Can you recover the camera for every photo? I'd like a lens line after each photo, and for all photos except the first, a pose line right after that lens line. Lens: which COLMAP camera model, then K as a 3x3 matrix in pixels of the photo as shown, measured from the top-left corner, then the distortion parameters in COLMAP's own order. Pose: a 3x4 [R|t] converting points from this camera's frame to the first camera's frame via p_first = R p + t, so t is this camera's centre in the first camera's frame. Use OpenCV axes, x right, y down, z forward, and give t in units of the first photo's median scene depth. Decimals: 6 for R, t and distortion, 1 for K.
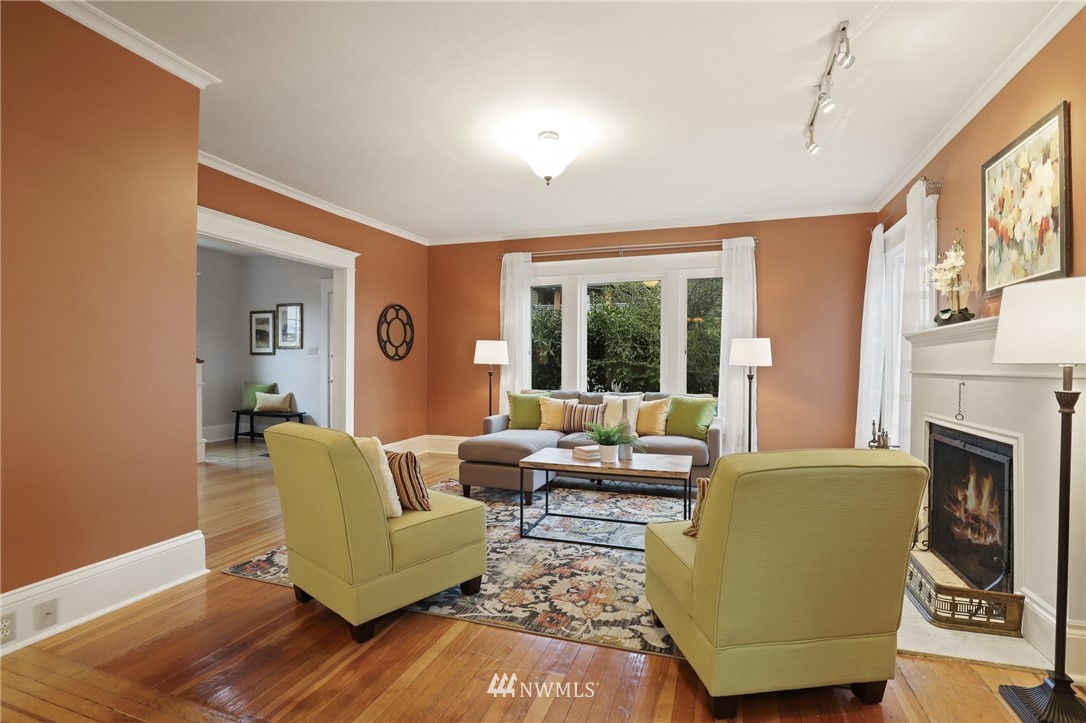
lens RADIAL K [[516.0, 0, 549.7], [0, 516.0, 368.2], [0, 0, 1]] dist [-0.021510, 0.000395]
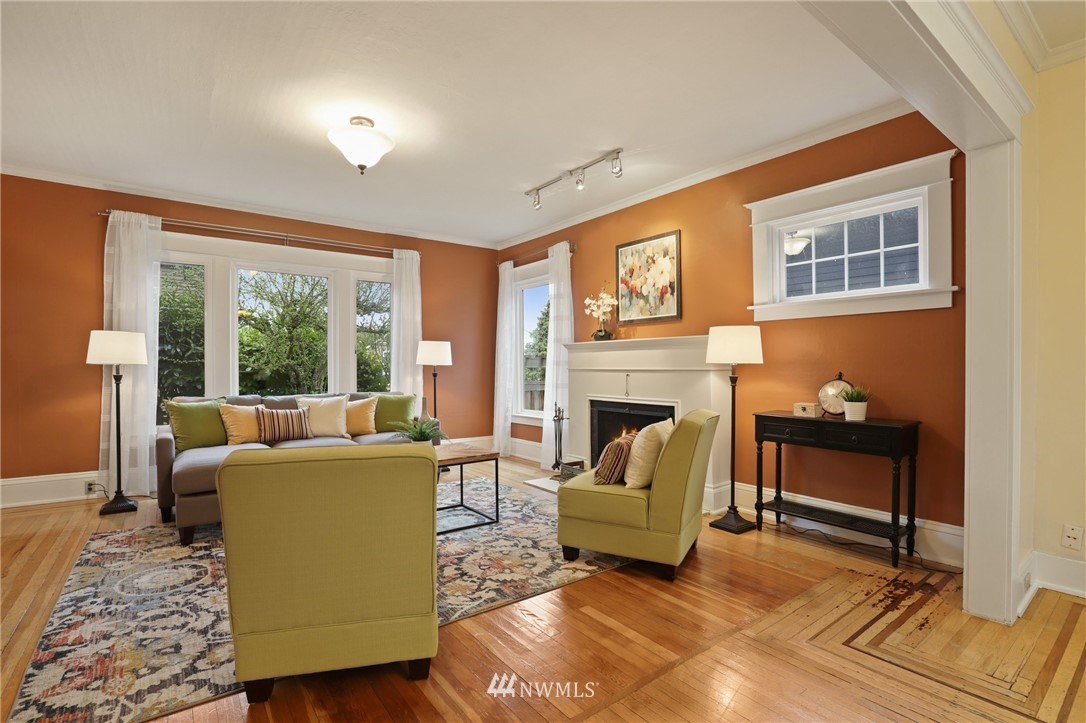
lens RADIAL K [[512.1, 0, 547.7], [0, 512.1, 369.4], [0, 0, 1]] dist [-0.034601, 0.006750]
pose [[0.560764, -0.011839, 0.827891, -0.707505], [0.007775, 0.999929, 0.009032, -0.004862], [-0.827939, 0.001372, 0.560816, 0.238959]]
